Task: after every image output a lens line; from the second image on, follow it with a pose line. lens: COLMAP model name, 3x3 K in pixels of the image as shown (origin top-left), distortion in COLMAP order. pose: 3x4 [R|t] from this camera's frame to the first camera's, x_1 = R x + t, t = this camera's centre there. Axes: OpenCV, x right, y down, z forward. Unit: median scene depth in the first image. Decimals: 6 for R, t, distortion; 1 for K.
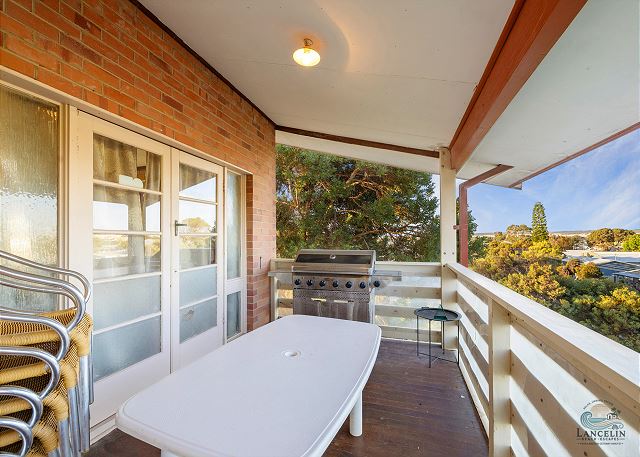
lens RADIAL K [[271.3, 0, 319.0], [0, 271.3, 236.5], [0, 0, 1]] dist [0.003615, 0.000086]
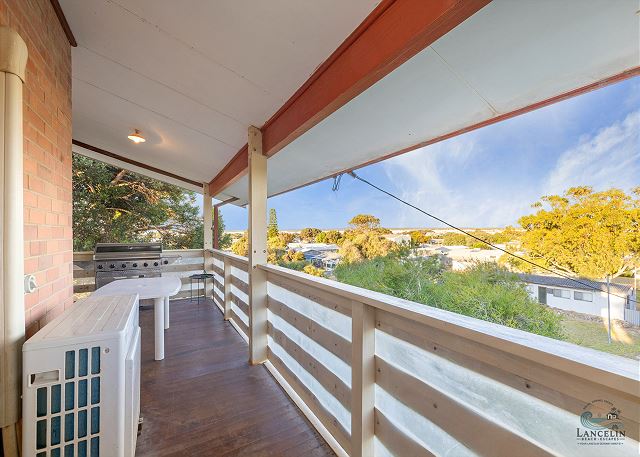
lens RADIAL K [[271.3, 0, 319.0], [0, 271.3, 236.5], [0, 0, 1]] dist [0.003615, 0.000086]
pose [[0.666712, -0.005284, 0.745296, -0.170150], [-0.004421, 0.999929, 0.011044, -0.002012], [-0.745302, -0.010658, 0.666642, -0.337967]]
